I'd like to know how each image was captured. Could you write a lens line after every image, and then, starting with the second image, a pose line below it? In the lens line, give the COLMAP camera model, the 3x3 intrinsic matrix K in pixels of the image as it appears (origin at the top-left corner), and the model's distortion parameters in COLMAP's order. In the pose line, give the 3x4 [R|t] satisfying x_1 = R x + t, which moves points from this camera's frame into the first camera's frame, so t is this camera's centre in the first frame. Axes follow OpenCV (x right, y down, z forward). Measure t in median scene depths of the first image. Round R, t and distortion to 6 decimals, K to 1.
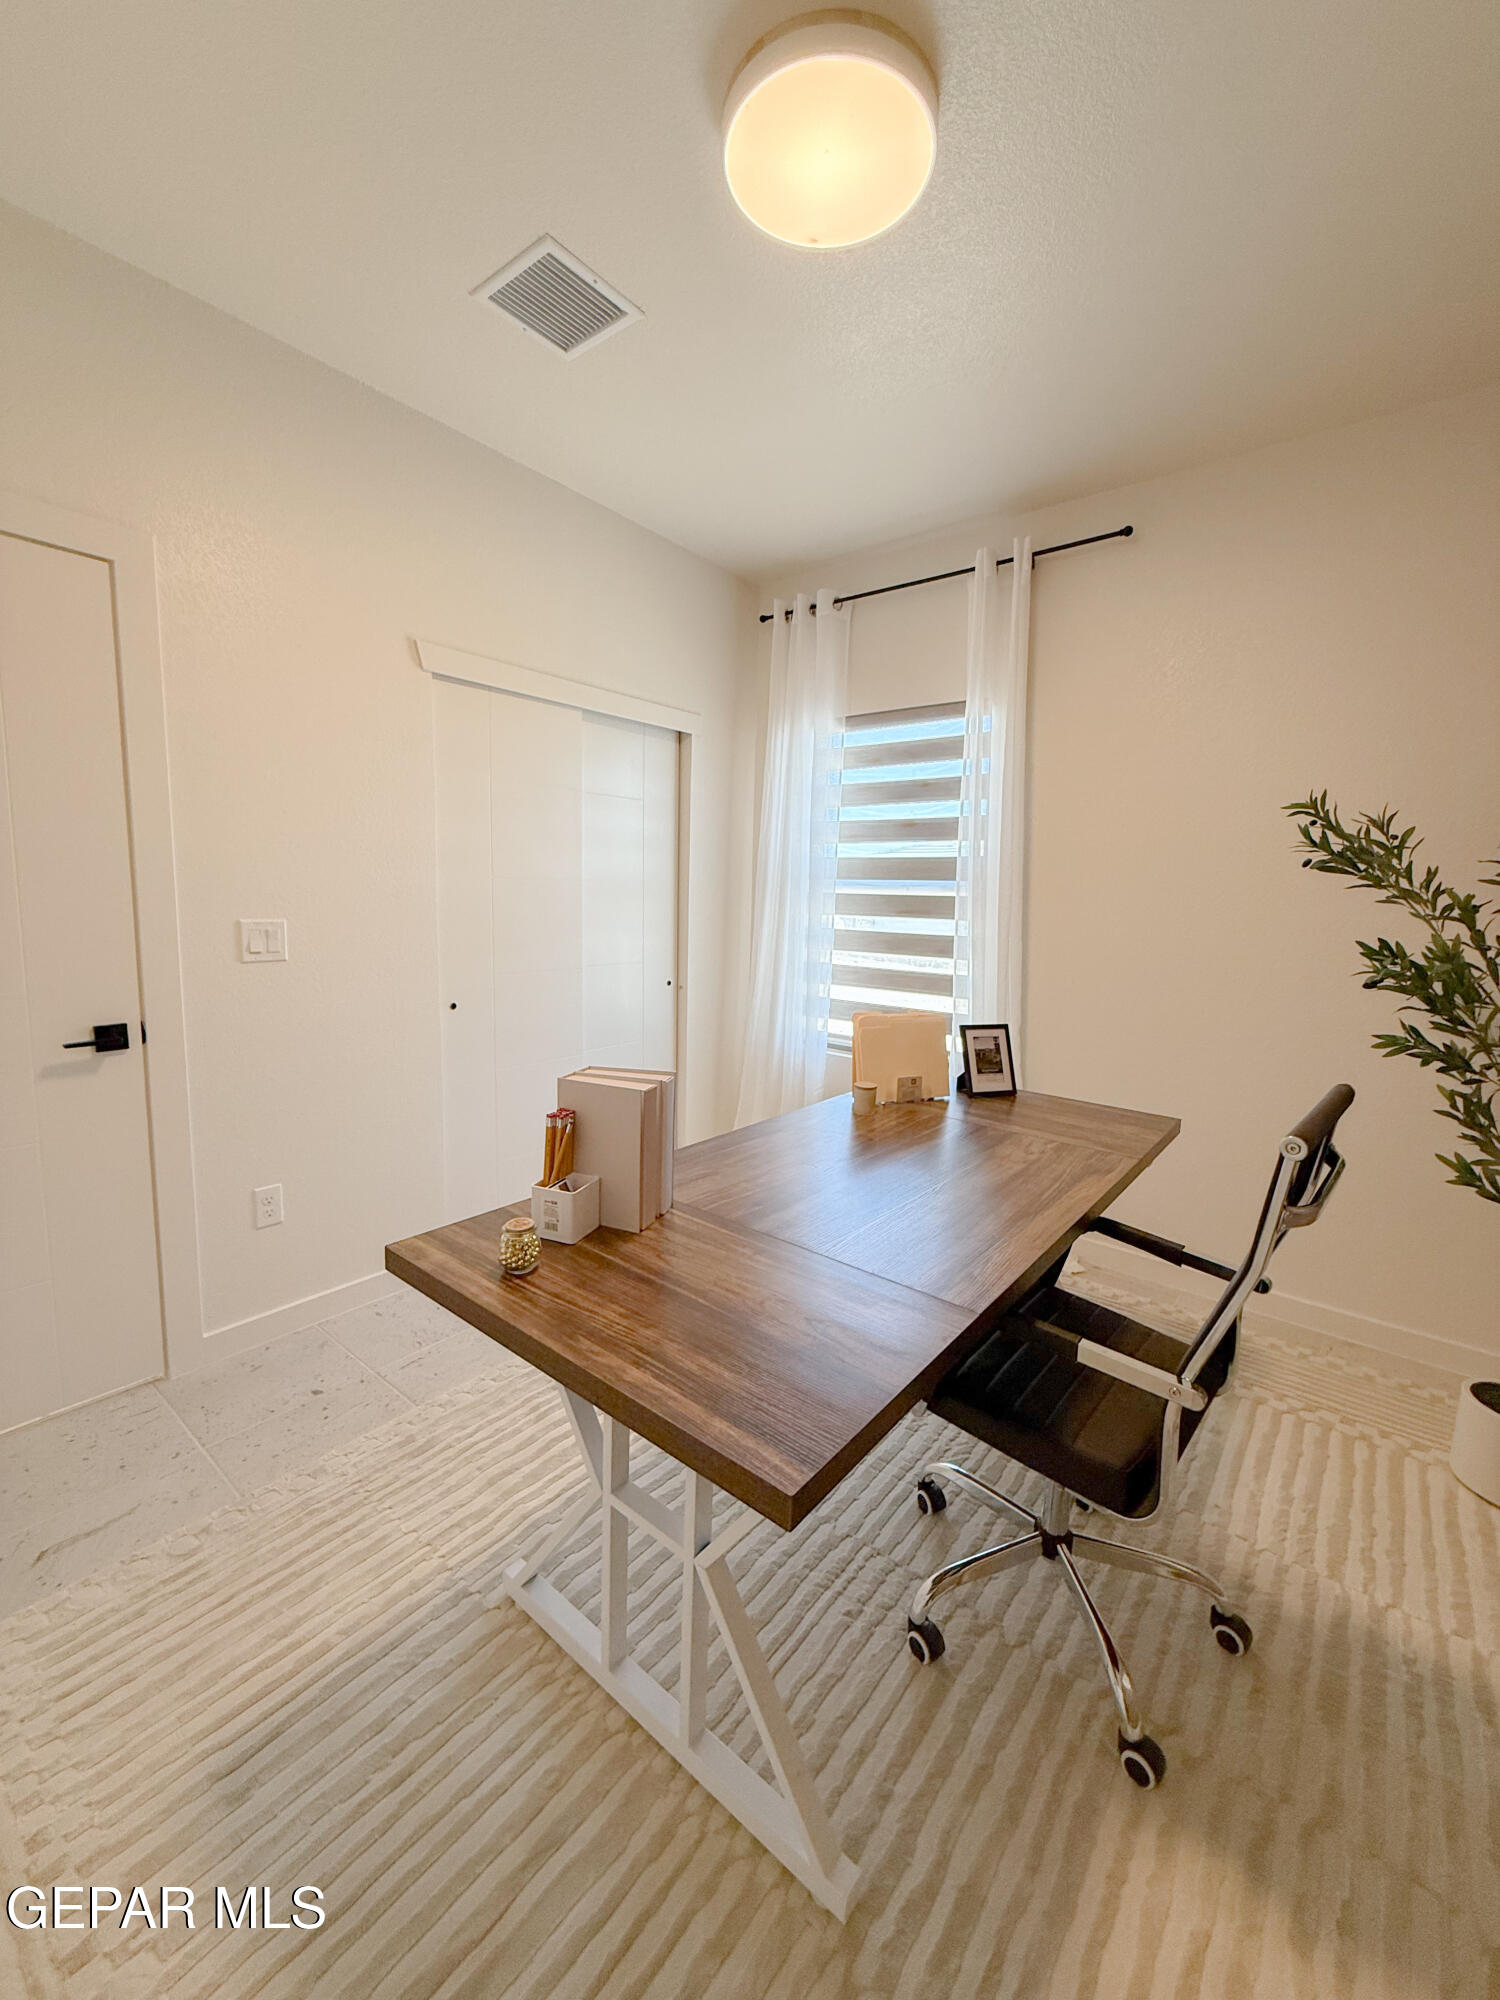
lens RADIAL K [[796.6, 0, 750.8], [0, 796.6, 992.6], [0, 0, 1]] dist [-0.000854, 0.000051]
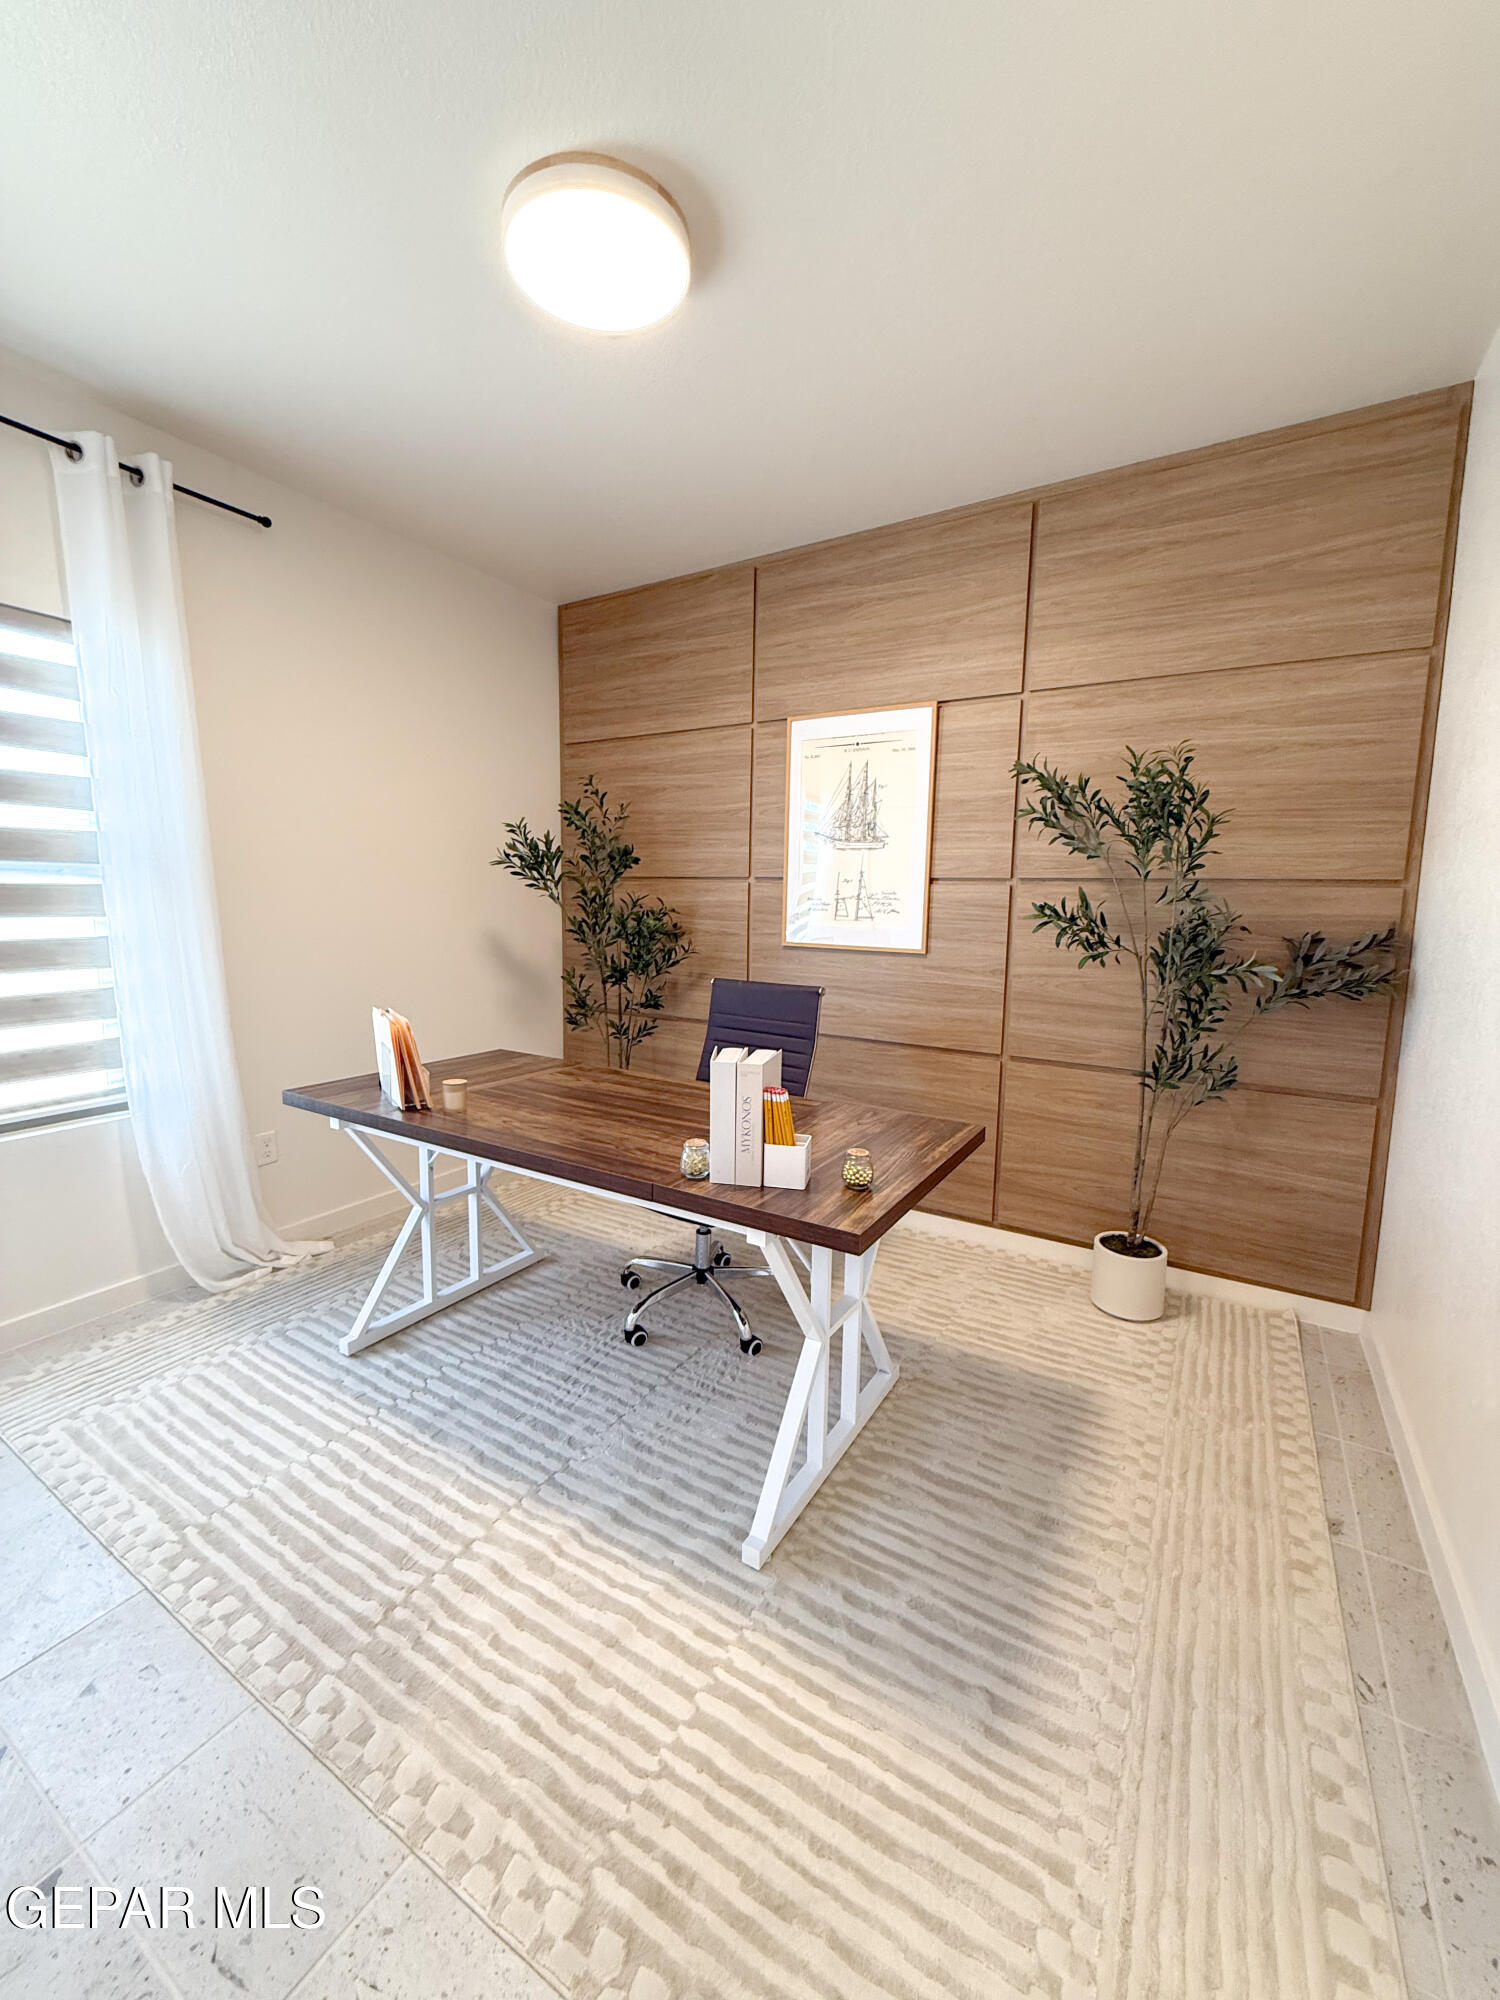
lens RADIAL K [[796.6, 0, 750.8], [0, 796.6, 992.6], [0, 0, 1]] dist [-0.000854, 0.000051]
pose [[-0.141246, -0.146431, 0.979085, -0.959498], [0.108587, 0.980741, 0.162344, -0.126530], [-0.984001, 0.129247, -0.122625, 0.827460]]
